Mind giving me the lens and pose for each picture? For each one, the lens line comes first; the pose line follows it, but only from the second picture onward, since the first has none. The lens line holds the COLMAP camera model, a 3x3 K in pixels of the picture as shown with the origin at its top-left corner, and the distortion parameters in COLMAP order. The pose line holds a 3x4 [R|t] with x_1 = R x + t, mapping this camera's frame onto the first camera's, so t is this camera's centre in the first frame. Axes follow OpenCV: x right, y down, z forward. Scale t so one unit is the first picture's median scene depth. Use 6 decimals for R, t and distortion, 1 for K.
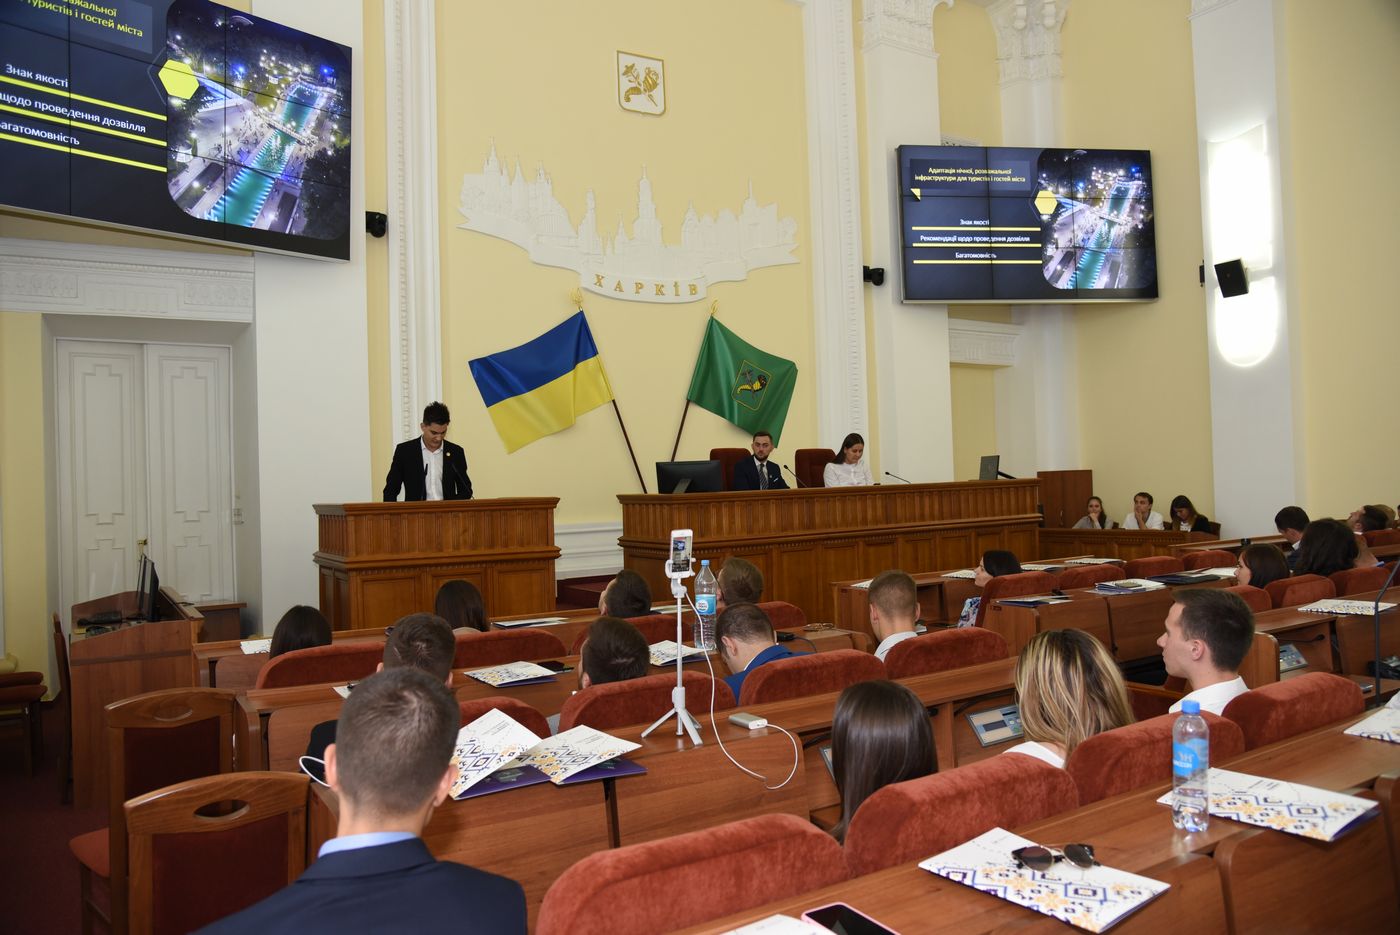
lens RADIAL K [[989.6, 0, 700.0], [0, 989.6, 467.5], [0, 0, 1]] dist [-0.124102, 0.071997]
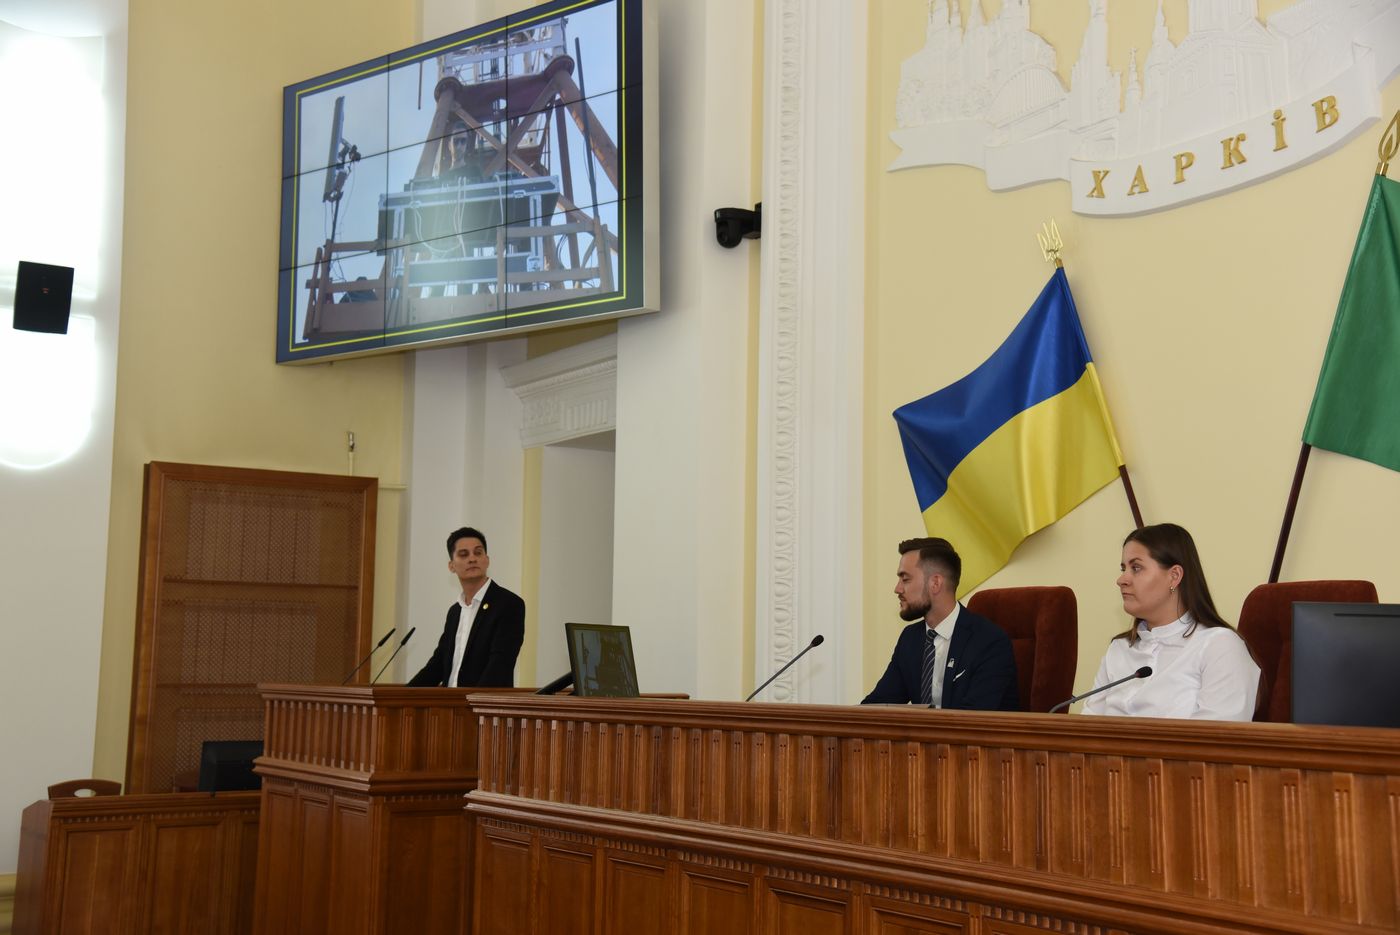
lens RADIAL K [[1785.1, 0, 700.0], [0, 1785.1, 467.5], [0, 0, 1]] dist [0.195295, 0.022792]
pose [[-0.007889, -0.080099, -0.996756, 0.650601], [0.002464, 0.996782, -0.080121, -0.010318], [0.999966, -0.003088, -0.007666, 0.839764]]
